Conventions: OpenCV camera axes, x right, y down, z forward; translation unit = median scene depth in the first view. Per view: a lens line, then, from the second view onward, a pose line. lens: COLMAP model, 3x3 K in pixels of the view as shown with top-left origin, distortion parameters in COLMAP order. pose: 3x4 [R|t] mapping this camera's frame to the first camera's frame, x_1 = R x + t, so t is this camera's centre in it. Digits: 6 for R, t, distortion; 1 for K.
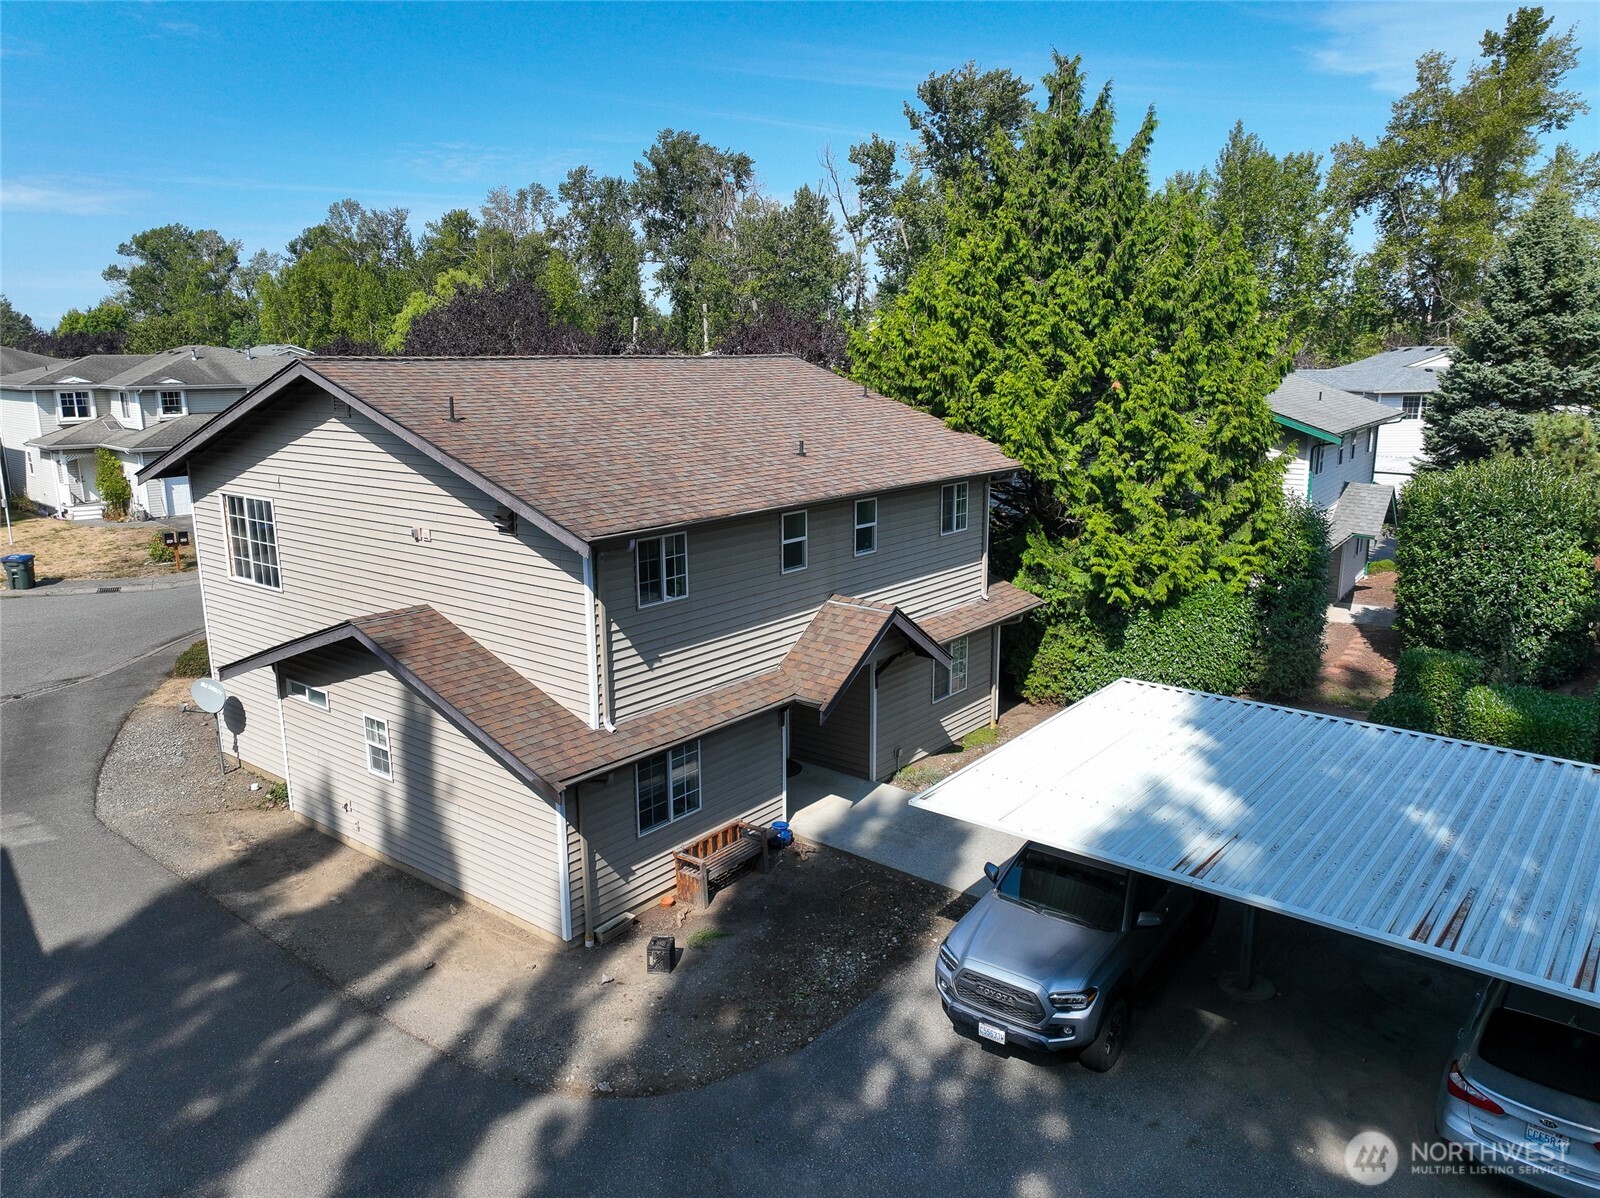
lens RADIAL K [[1124.1, 0, 793.3], [0, 1124.1, 593.8], [0, 0, 1]] dist [0.010607, 0.000811]
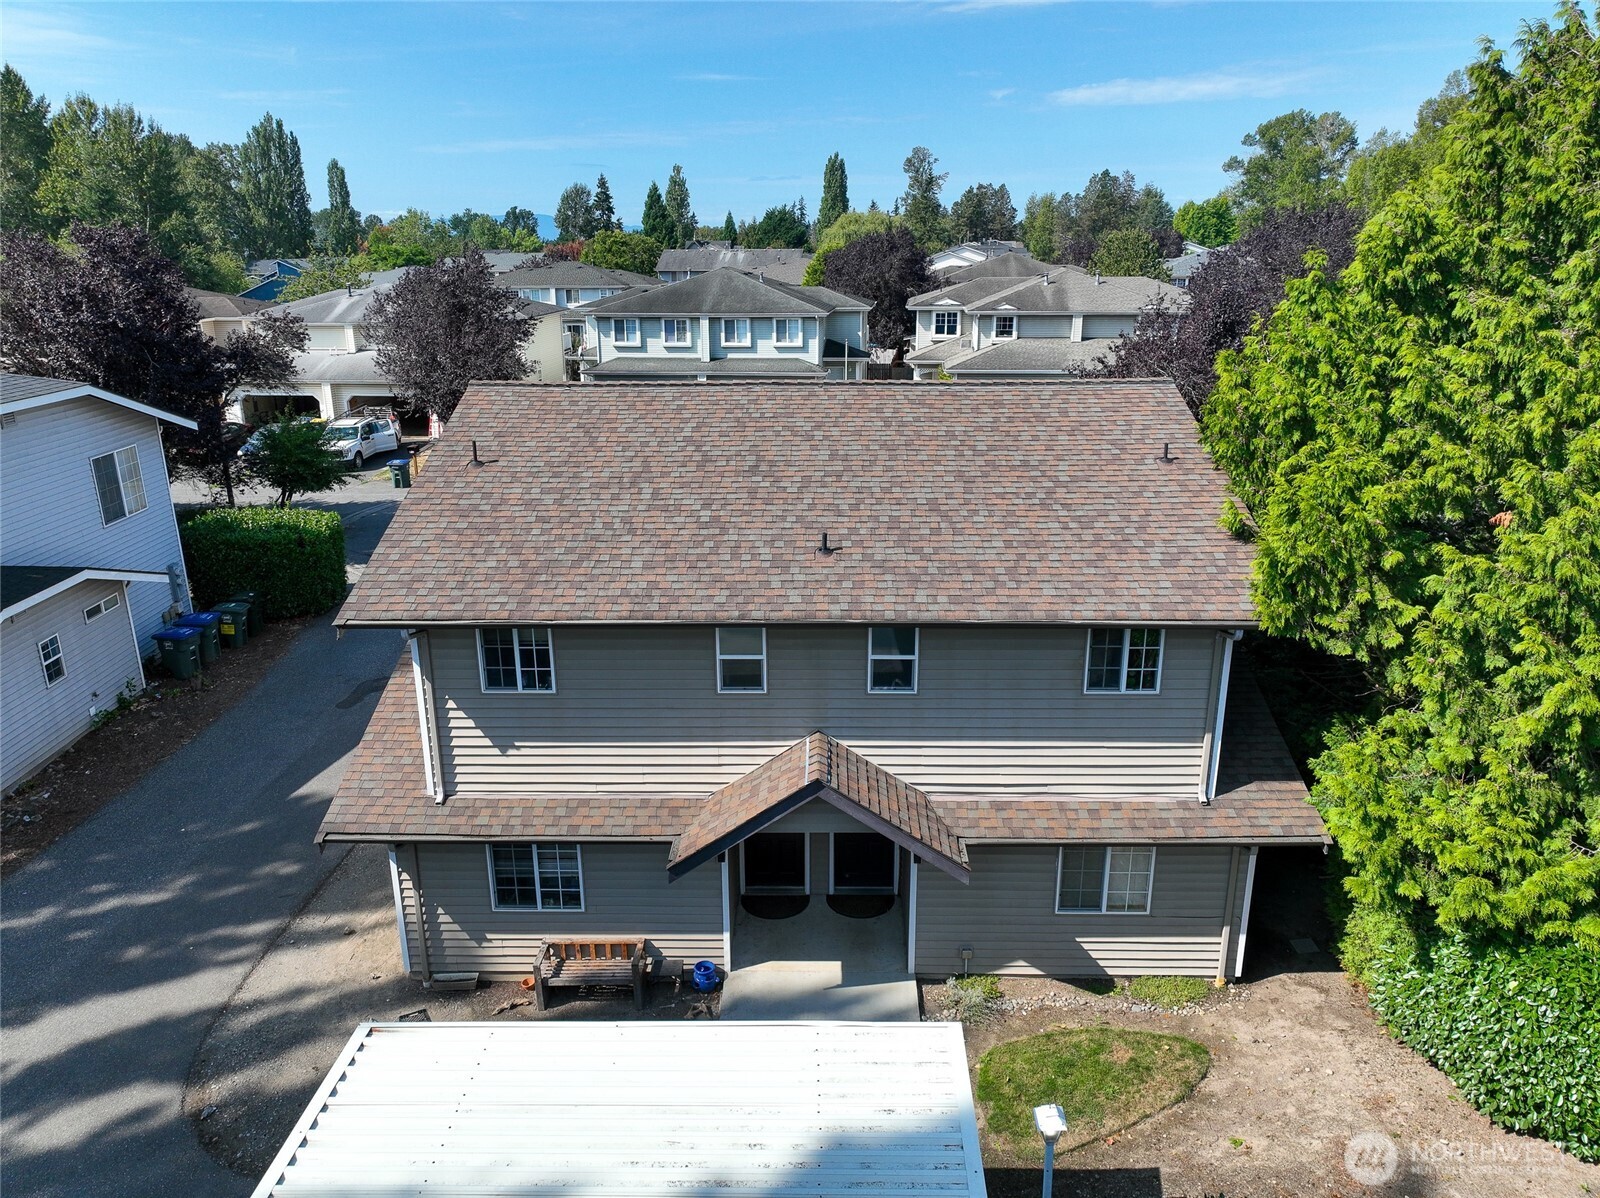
lens RADIAL K [[1124.1, 0, 800.1], [0, 1124.1, 598.4], [0, 0, 1]] dist [0.010607, 0.000811]
pose [[0.611293, 0.244022, -0.752844, 0.492152], [-0.164870, 0.969671, 0.180431, -0.189997], [0.774040, 0.013825, 0.632986, 0.400456]]
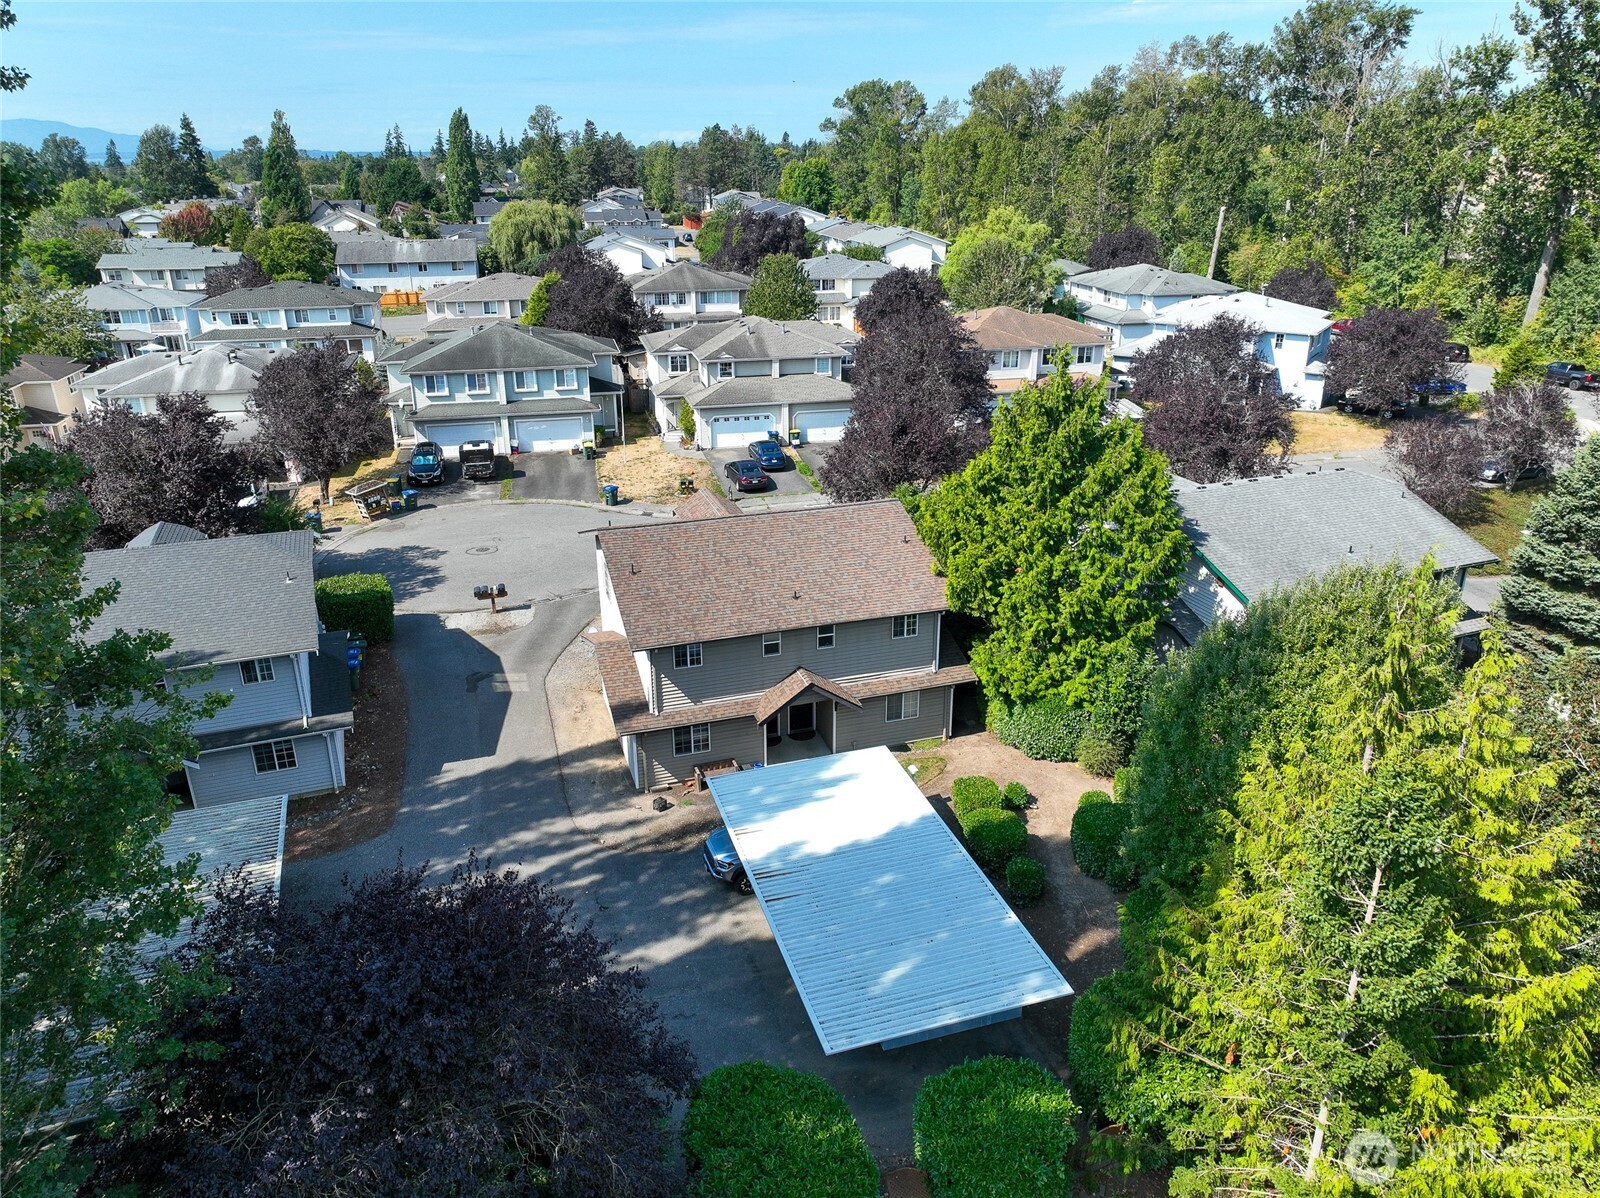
lens RADIAL K [[1124.1, 0, 800.6], [0, 1124.1, 594.9], [0, 0, 1]] dist [0.010607, 0.000811]
pose [[0.836514, 0.203133, -0.508902, 0.875367], [-0.116402, 0.973426, 0.197213, -0.442052], [0.535438, -0.105734, 0.837930, -0.595516]]
